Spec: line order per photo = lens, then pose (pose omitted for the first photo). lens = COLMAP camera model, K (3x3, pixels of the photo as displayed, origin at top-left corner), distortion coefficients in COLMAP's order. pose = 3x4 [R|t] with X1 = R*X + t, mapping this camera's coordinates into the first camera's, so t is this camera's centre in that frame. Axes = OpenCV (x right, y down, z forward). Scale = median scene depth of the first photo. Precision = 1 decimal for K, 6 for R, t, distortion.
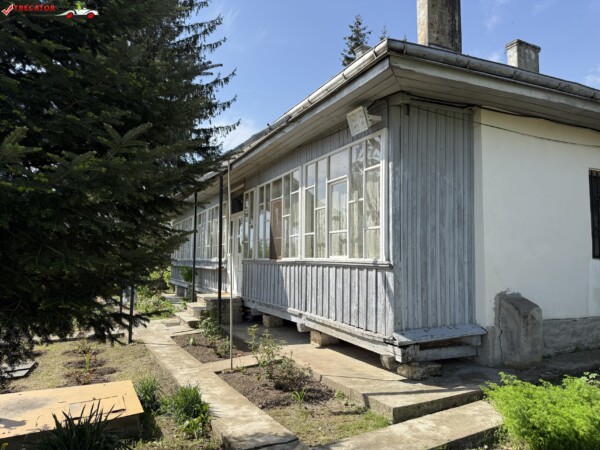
lens RADIAL K [[425.6, 0, 299.8], [0, 425.6, 222.5], [0, 0, 1]] dist [0.049132, -0.048446]
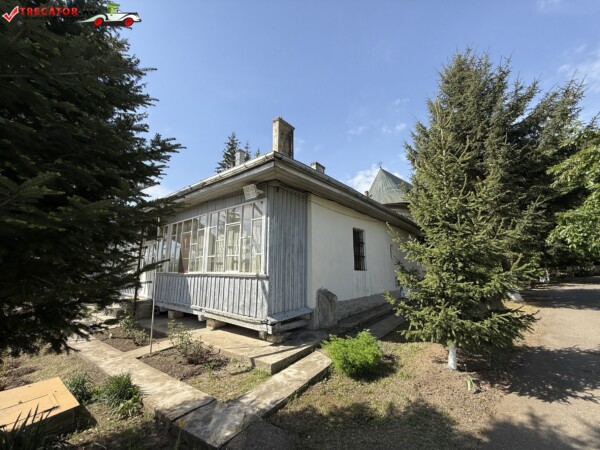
lens RADIAL K [[239.7, 0, 300.2], [0, 239.7, 222.5], [0, 0, 1]] dist [-0.000172, 0.001491]
pose [[0.901802, 0.073467, 0.425858, -0.091455], [-0.028436, 0.993396, -0.111158, -0.011914], [-0.431212, 0.088133, 0.897936, 0.050698]]
